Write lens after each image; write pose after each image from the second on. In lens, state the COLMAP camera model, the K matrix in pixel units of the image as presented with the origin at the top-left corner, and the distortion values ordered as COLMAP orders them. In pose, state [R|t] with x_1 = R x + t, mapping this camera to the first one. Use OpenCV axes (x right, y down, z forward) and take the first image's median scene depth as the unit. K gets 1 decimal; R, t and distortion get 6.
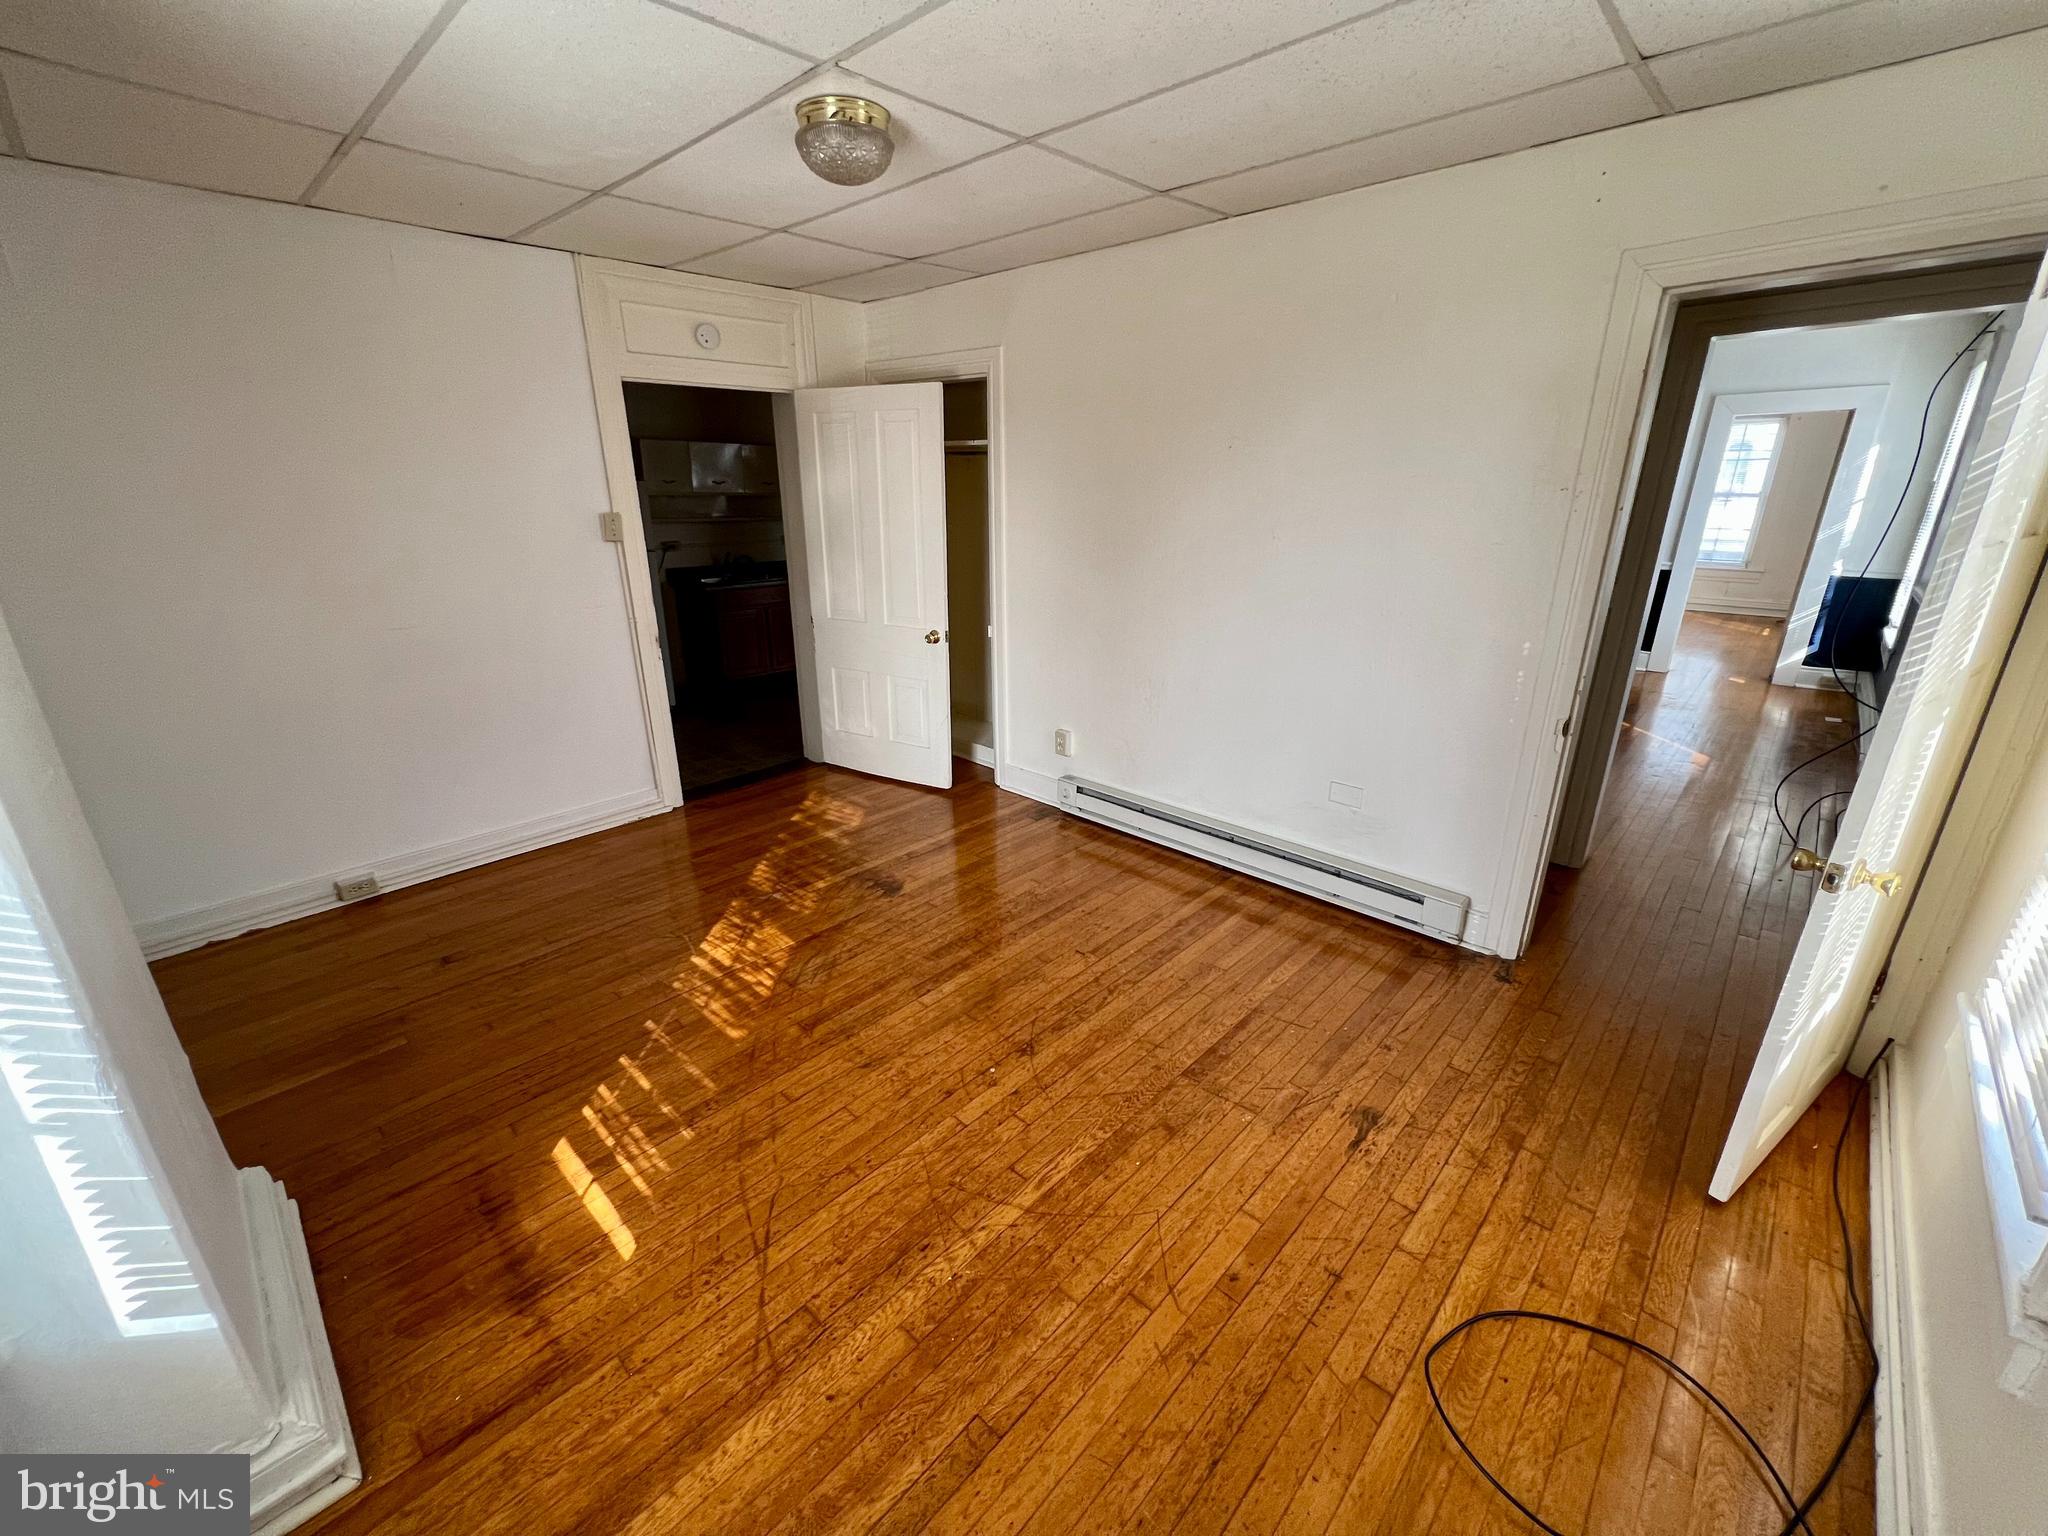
lens RADIAL K [[825.6, 0, 1018.5], [0, 825.6, 765.9], [0, 0, 1]] dist [0.002363, 0.000199]
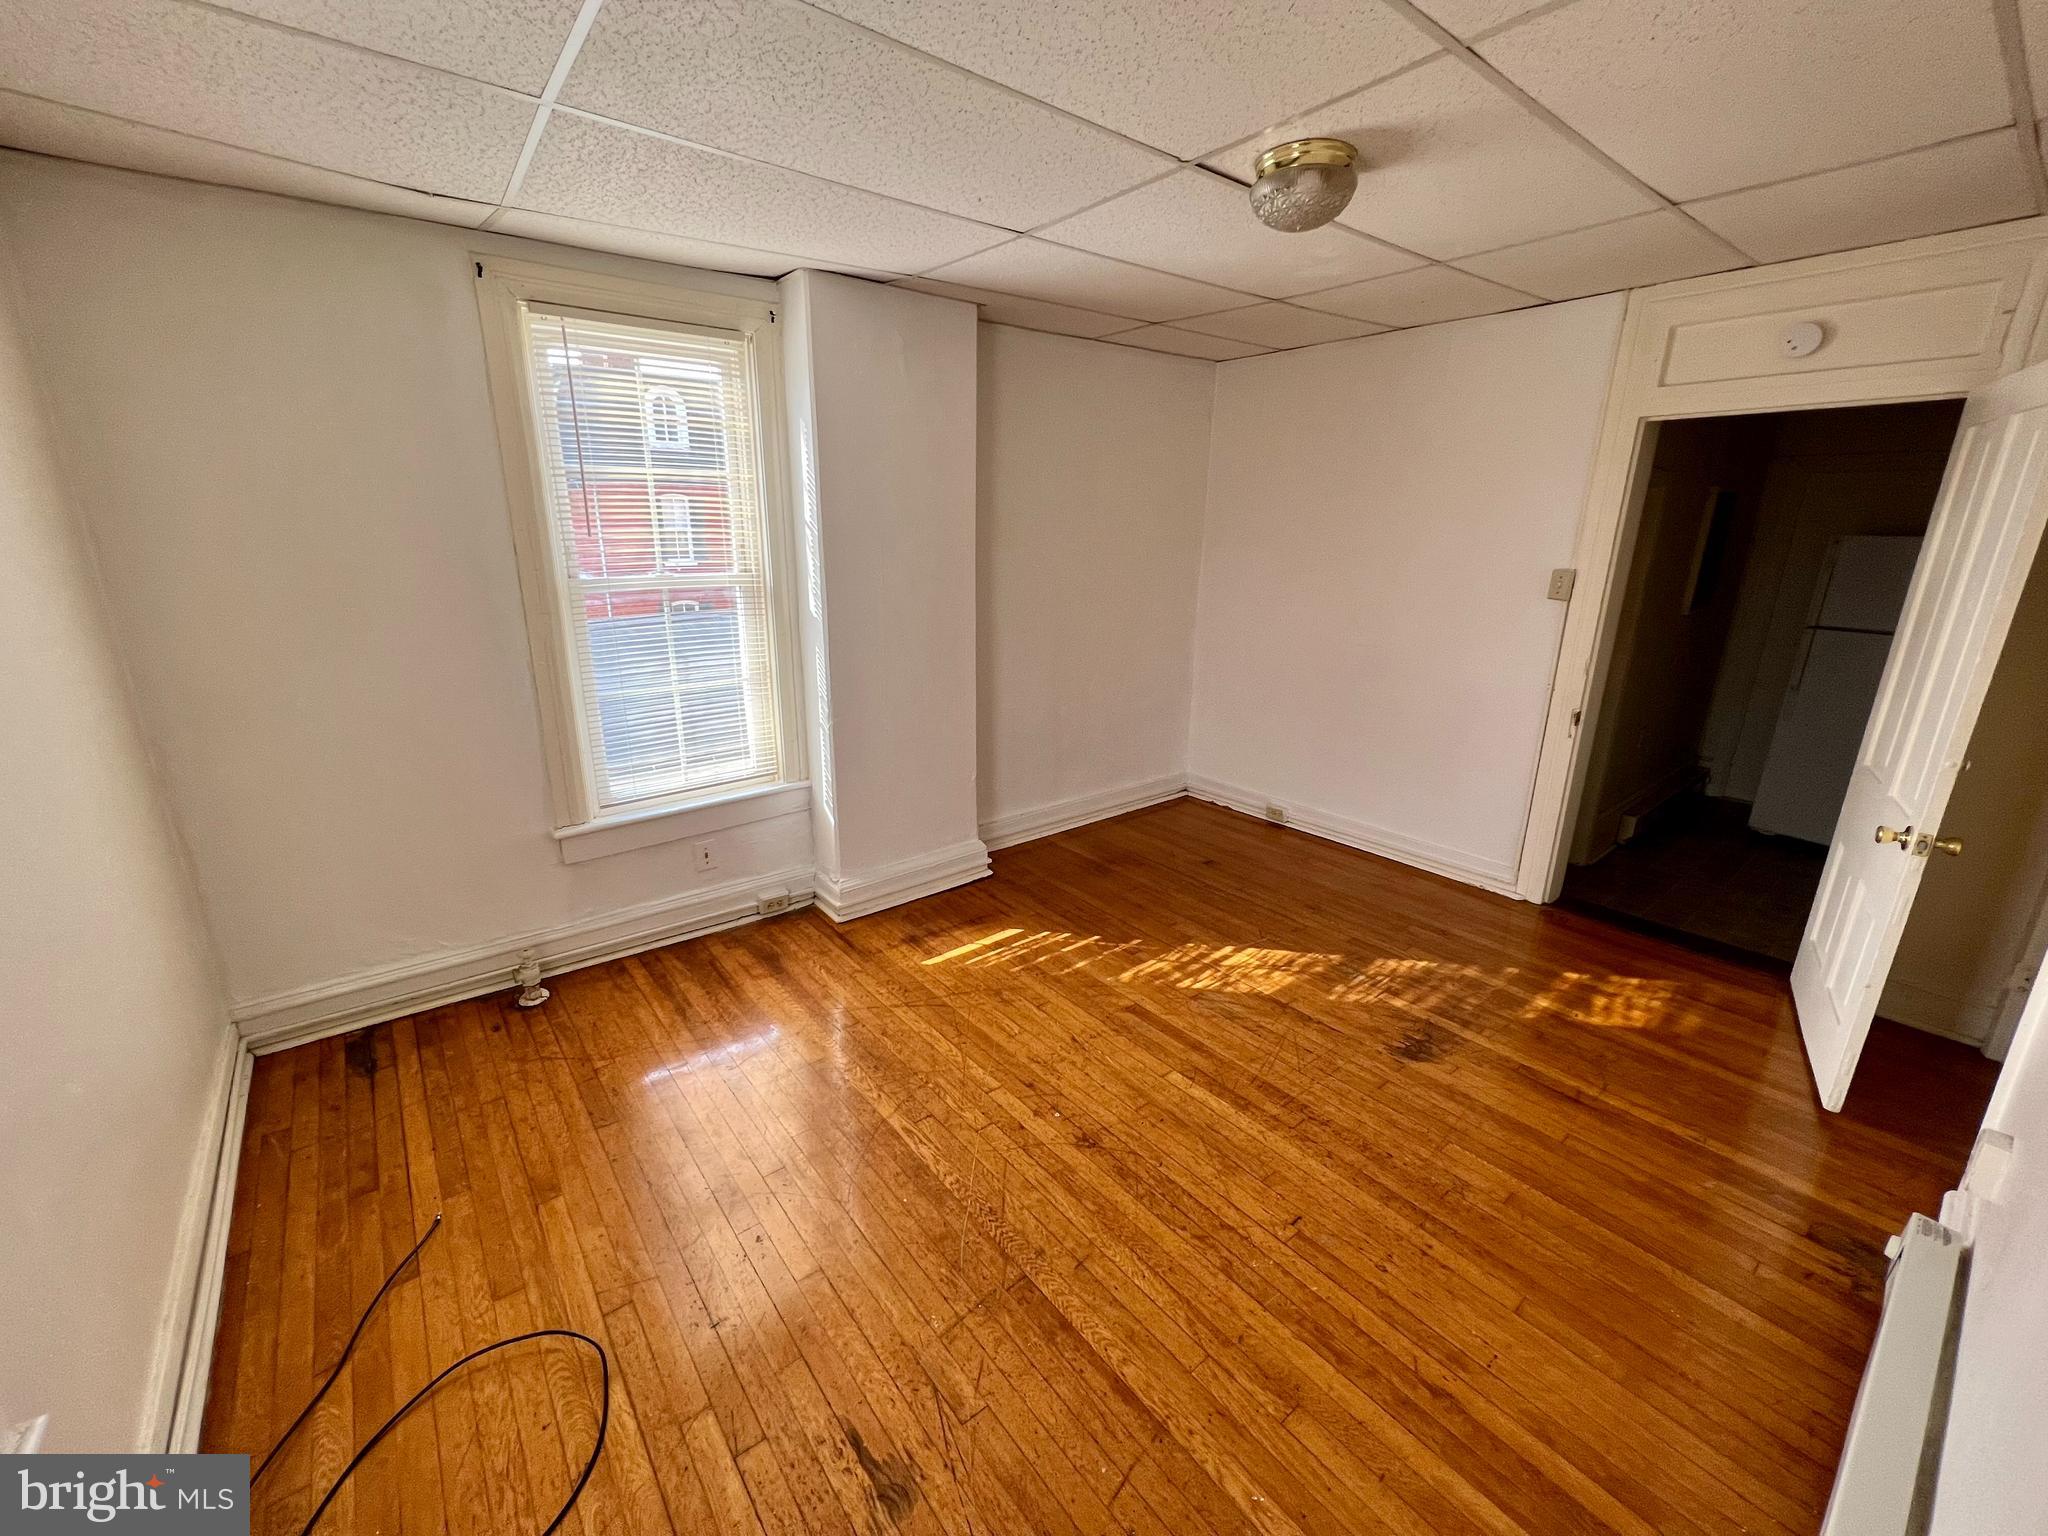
lens RADIAL K [[825.6, 0, 1018.5], [0, 825.6, 765.9], [0, 0, 1]] dist [0.002363, 0.000199]
pose [[-0.135325, 0.282329, -0.949725, 0.773810], [-0.333775, 0.889525, 0.311992, -0.291482], [0.932889, 0.359215, -0.026140, 0.799620]]
